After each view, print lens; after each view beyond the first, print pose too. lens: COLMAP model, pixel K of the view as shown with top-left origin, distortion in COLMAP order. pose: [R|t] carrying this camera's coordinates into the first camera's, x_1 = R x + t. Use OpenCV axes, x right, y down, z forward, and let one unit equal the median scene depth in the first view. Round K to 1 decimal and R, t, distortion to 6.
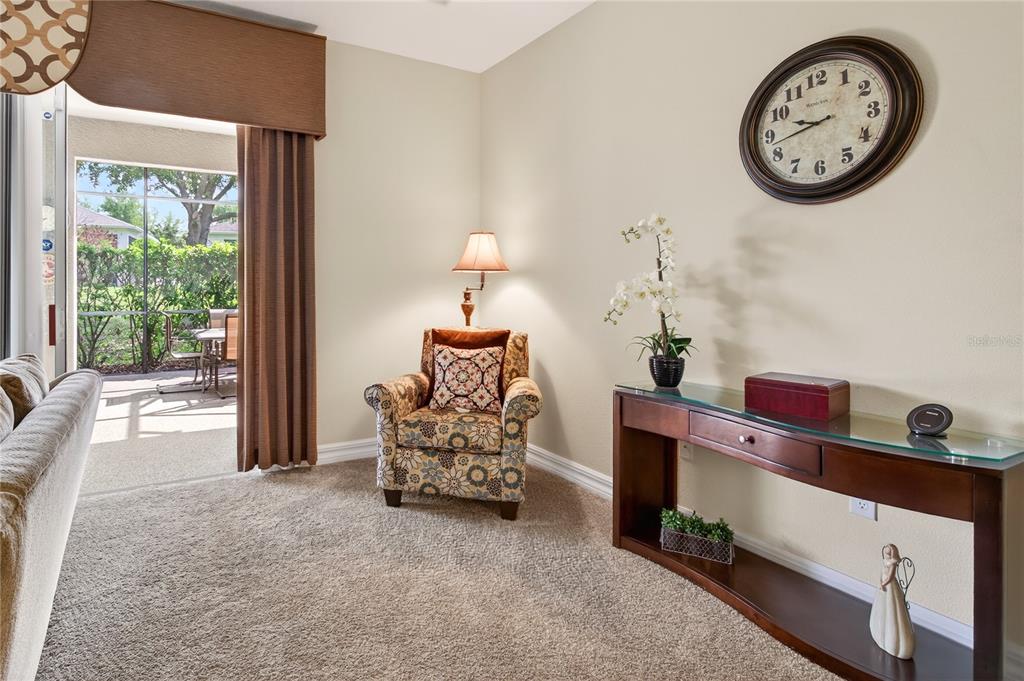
lens RADIAL K [[534.5, 0, 437.9], [0, 534.5, 287.2], [0, 0, 1]] dist [0.007970, 0.000121]
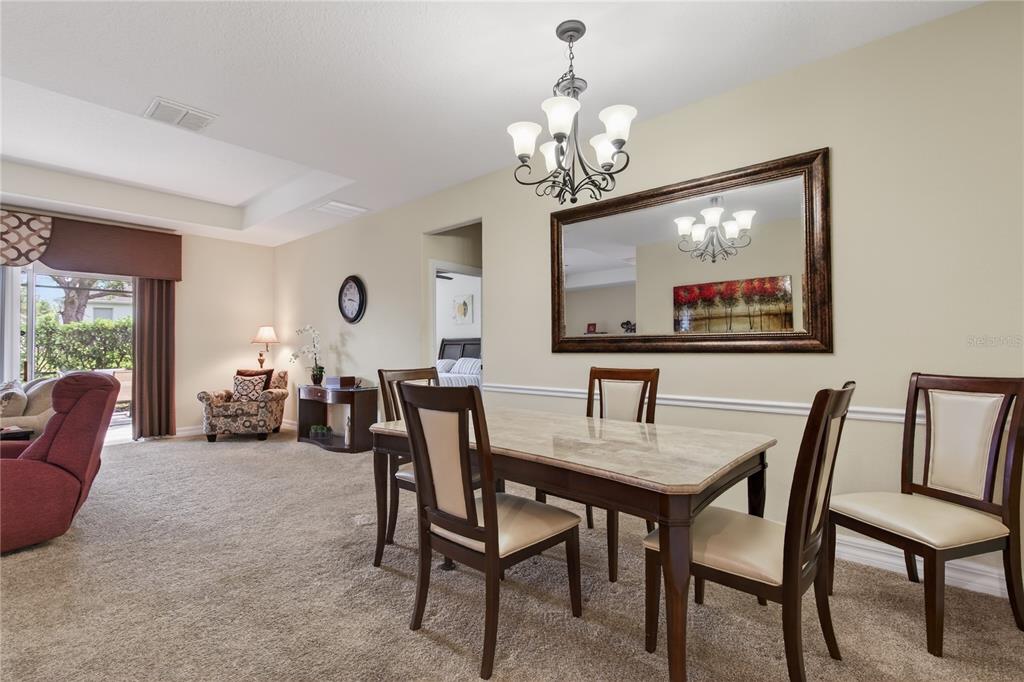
lens RADIAL K [[474.7, 0, 512.3], [0, 474.7, 337.3], [0, 0, 1]] dist [0.016557, -0.002016]
pose [[0.938606, -0.000929, 0.344990, 0.467350], [0.011151, 0.999556, -0.027647, 0.014419], [-0.344811, 0.029797, 0.938199, -1.561528]]
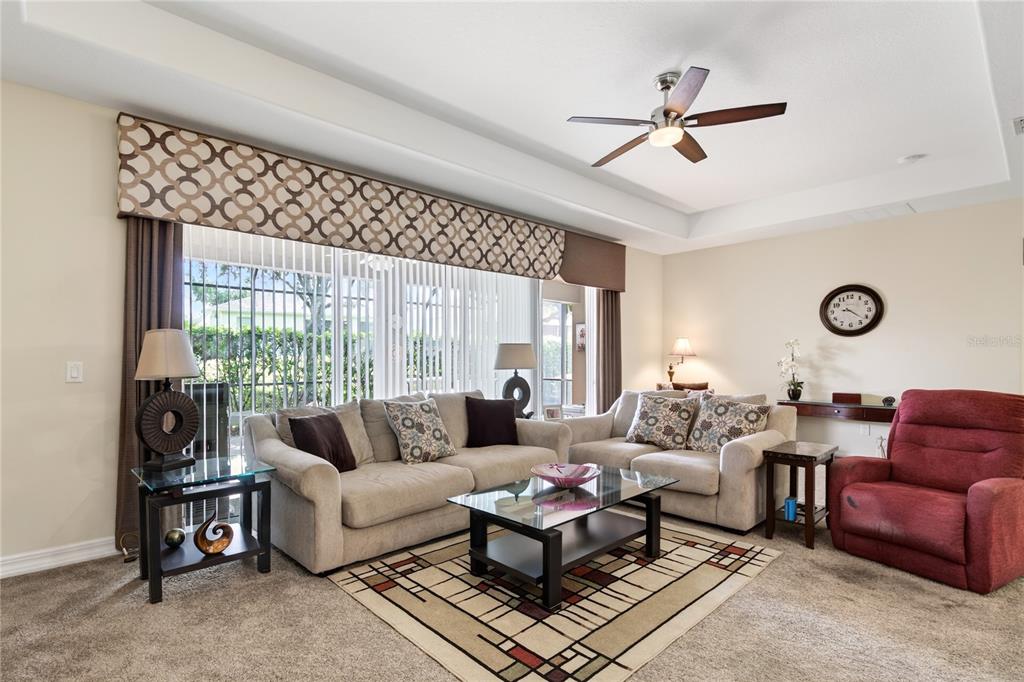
lens RADIAL K [[474.7, 0, 500.5], [0, 474.7, 363.8], [0, 0, 1]] dist [0.016557, -0.002016]
pose [[0.969666, -0.005546, 0.244371, -1.441717], [0.003488, 0.999955, 0.008857, -0.022339], [-0.244409, -0.007736, 0.969641, -0.889887]]
